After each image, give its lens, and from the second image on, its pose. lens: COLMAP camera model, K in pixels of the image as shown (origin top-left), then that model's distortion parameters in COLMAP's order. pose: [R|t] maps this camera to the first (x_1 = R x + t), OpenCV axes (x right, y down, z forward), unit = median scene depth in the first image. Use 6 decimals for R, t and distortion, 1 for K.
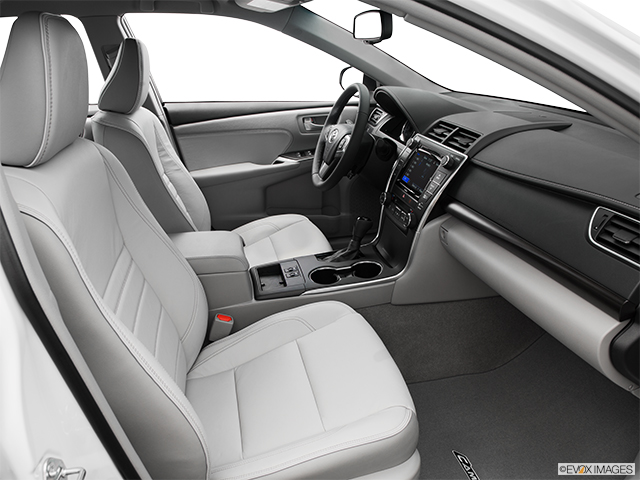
lens RADIAL K [[484.1, 0, 321.3], [0, 484.1, 240.3], [0, 0, 1]] dist [-0.112542, 0.039572]
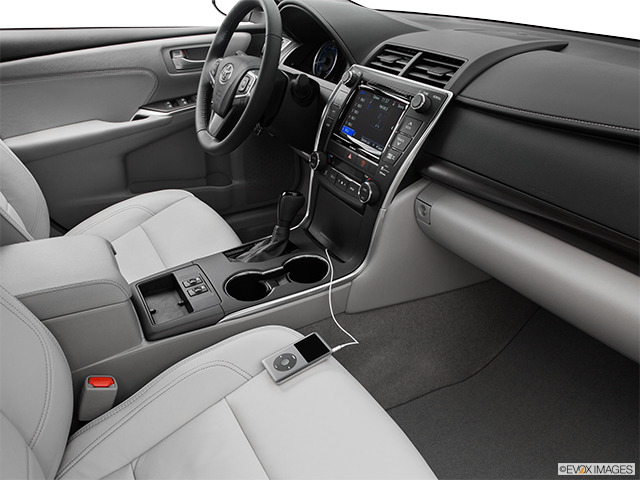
lens RADIAL K [[538.6, 0, 316.8], [0, 538.6, 240.4], [0, 0, 1]] dist [-0.088877, 0.063910]
pose [[0.963327, -0.109385, 0.245023, -0.072368], [0.089482, 0.991825, 0.090973, -0.045634], [-0.252971, -0.065712, 0.965240, 0.255687]]
